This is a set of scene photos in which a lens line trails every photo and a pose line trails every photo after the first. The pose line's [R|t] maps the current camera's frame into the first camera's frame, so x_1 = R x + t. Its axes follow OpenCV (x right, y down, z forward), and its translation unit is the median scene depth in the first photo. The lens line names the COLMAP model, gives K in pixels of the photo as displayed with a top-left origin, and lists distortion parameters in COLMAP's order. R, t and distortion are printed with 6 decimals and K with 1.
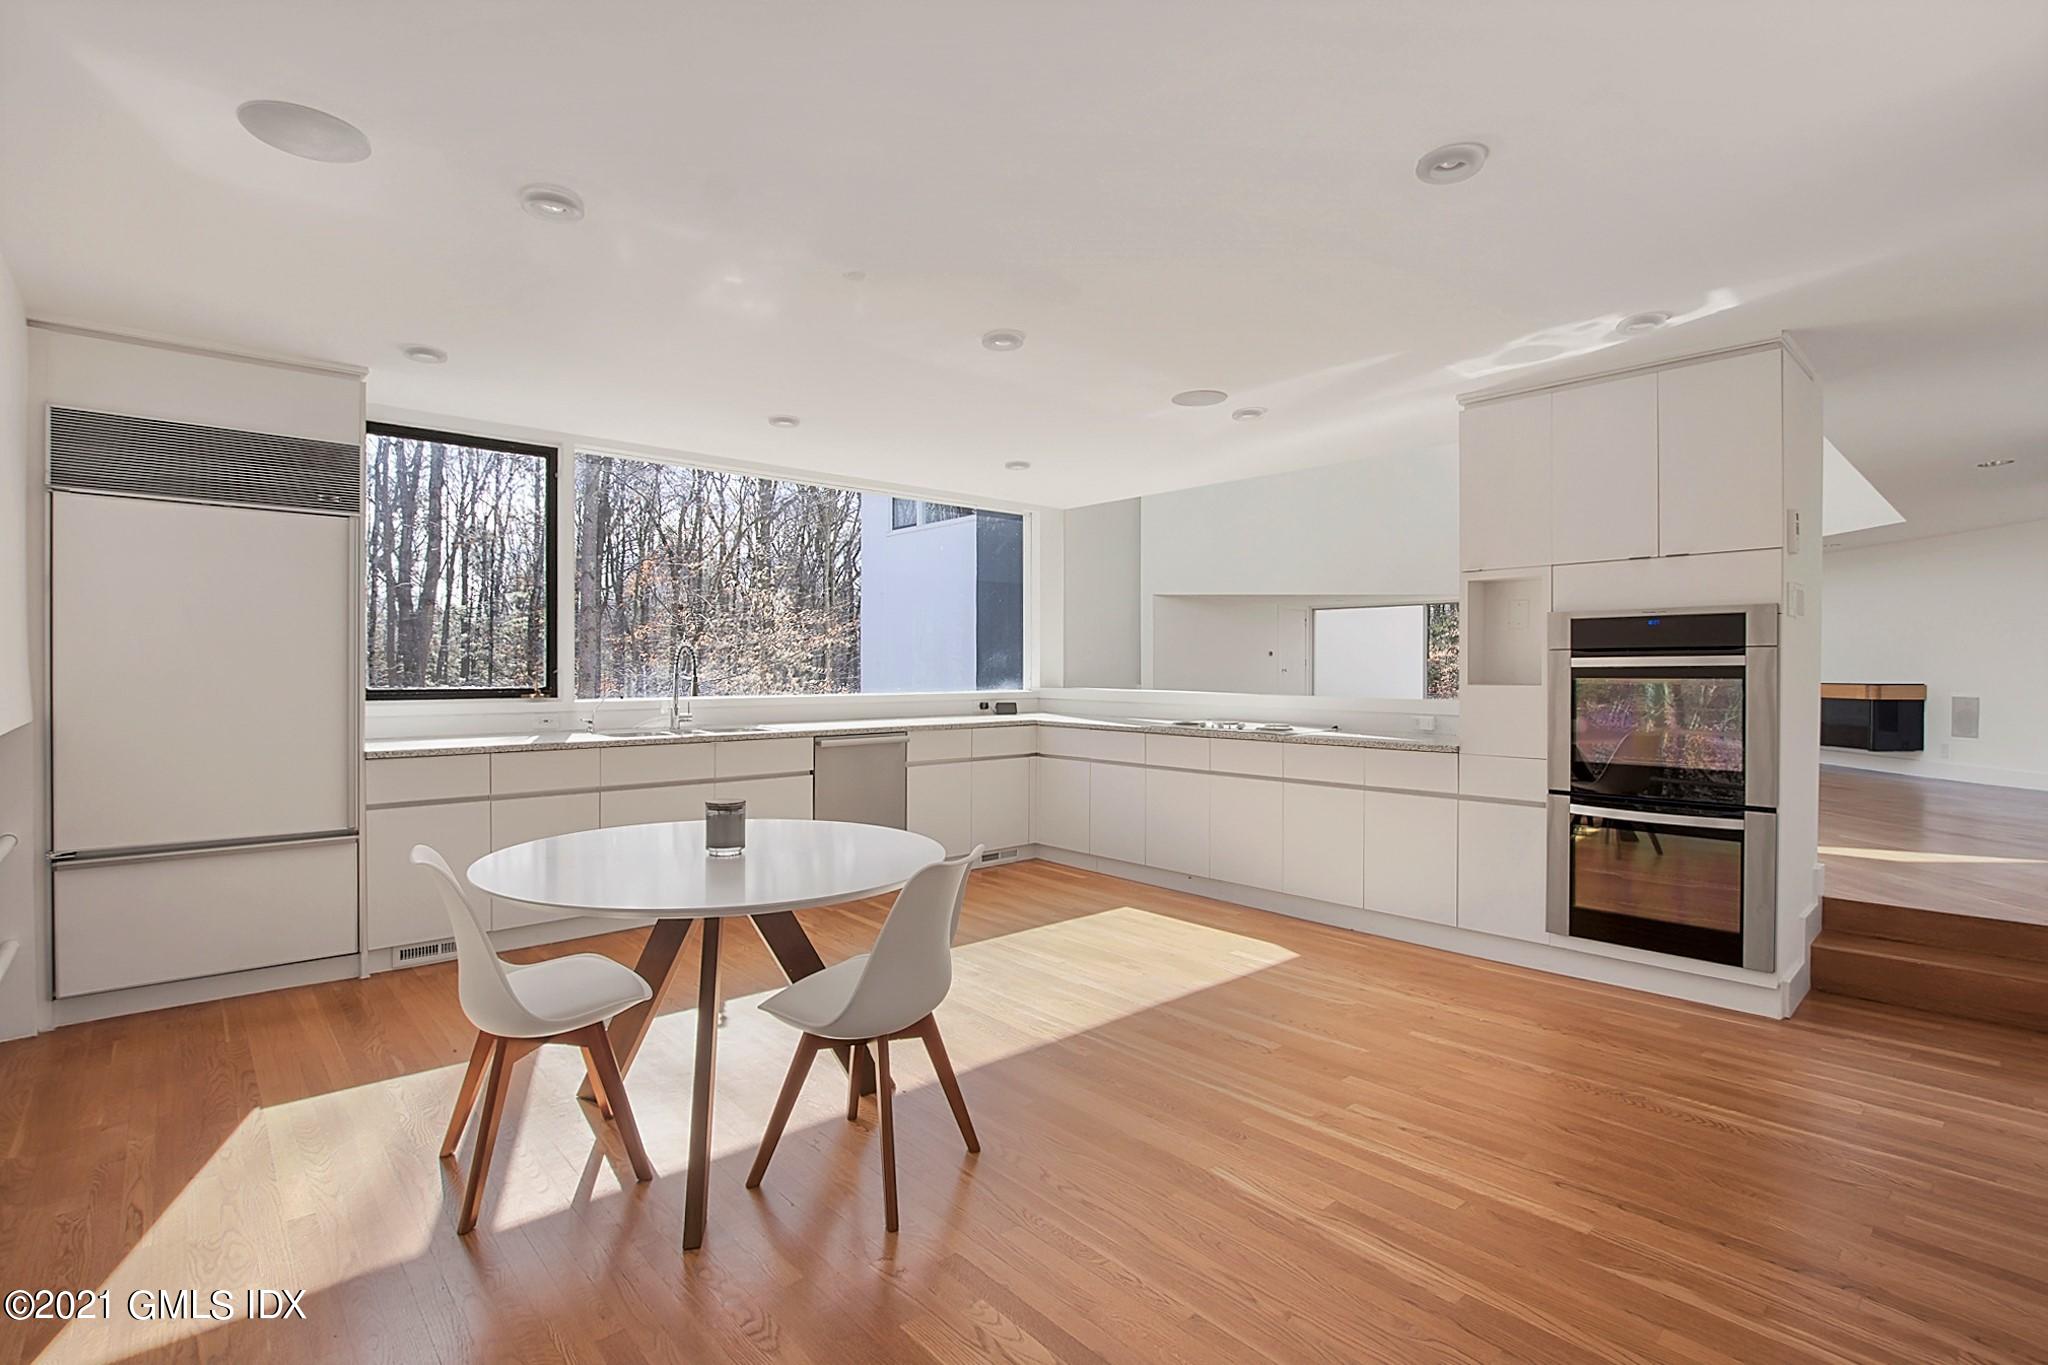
lens RADIAL K [[974.8, 0, 1016.4], [0, 974.8, 673.5], [0, 0, 1]] dist [-0.017447, 0.001689]
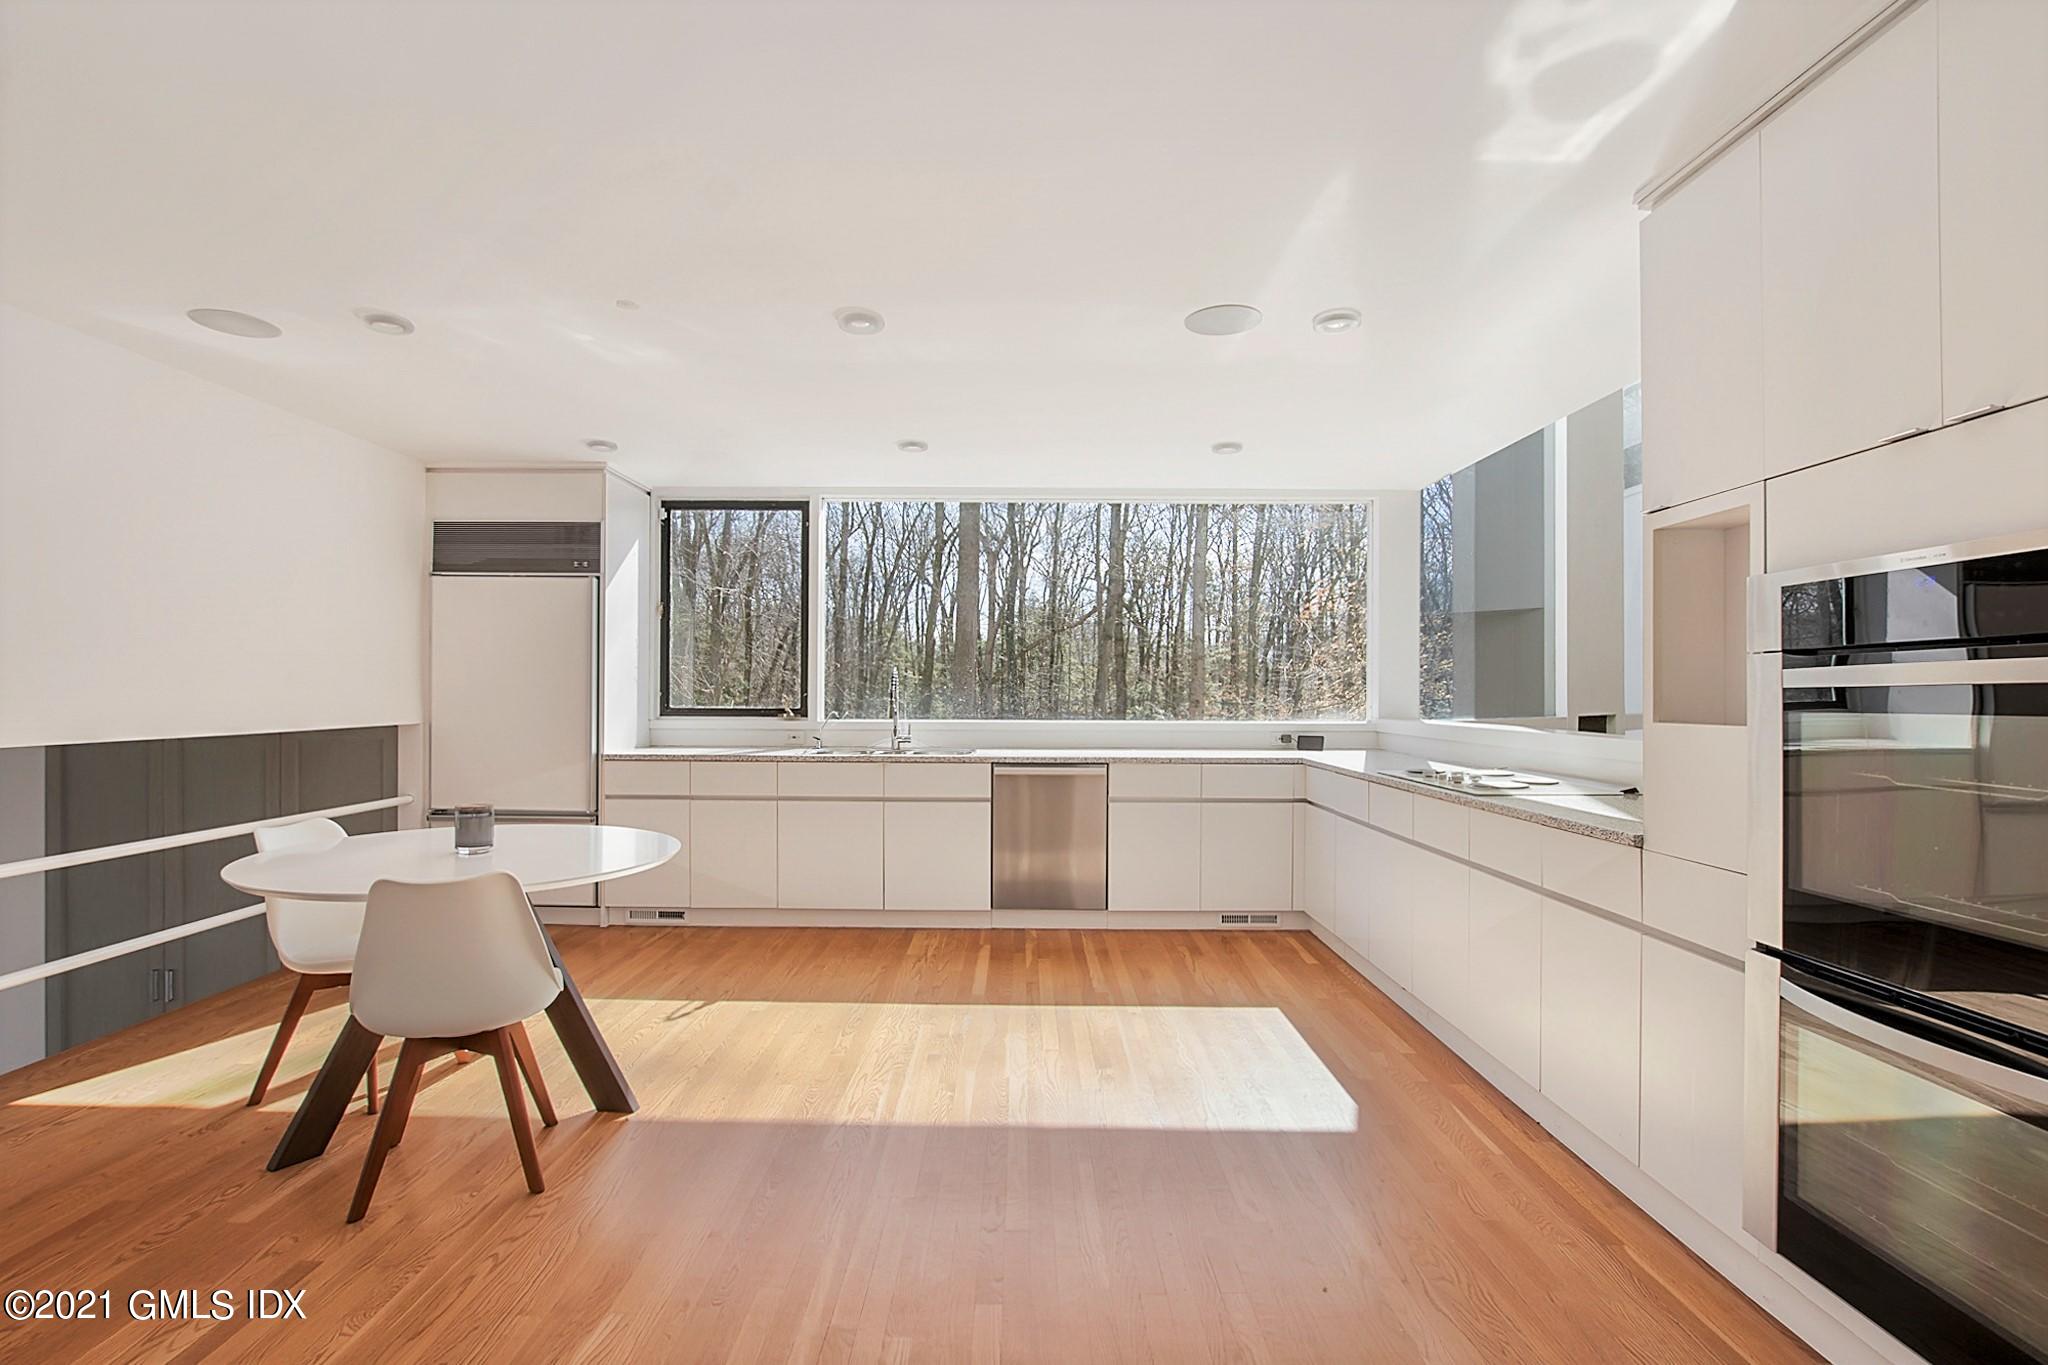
lens RADIAL K [[974.8, 0, 1017.6], [0, 974.8, 695.2], [0, 0, 1]] dist [-0.017447, 0.001689]
pose [[0.736581, 0.003266, -0.676341, 0.620645], [-0.007366, 0.999968, -0.003192, 0.000605], [0.676309, 0.007333, 0.736581, 0.400049]]
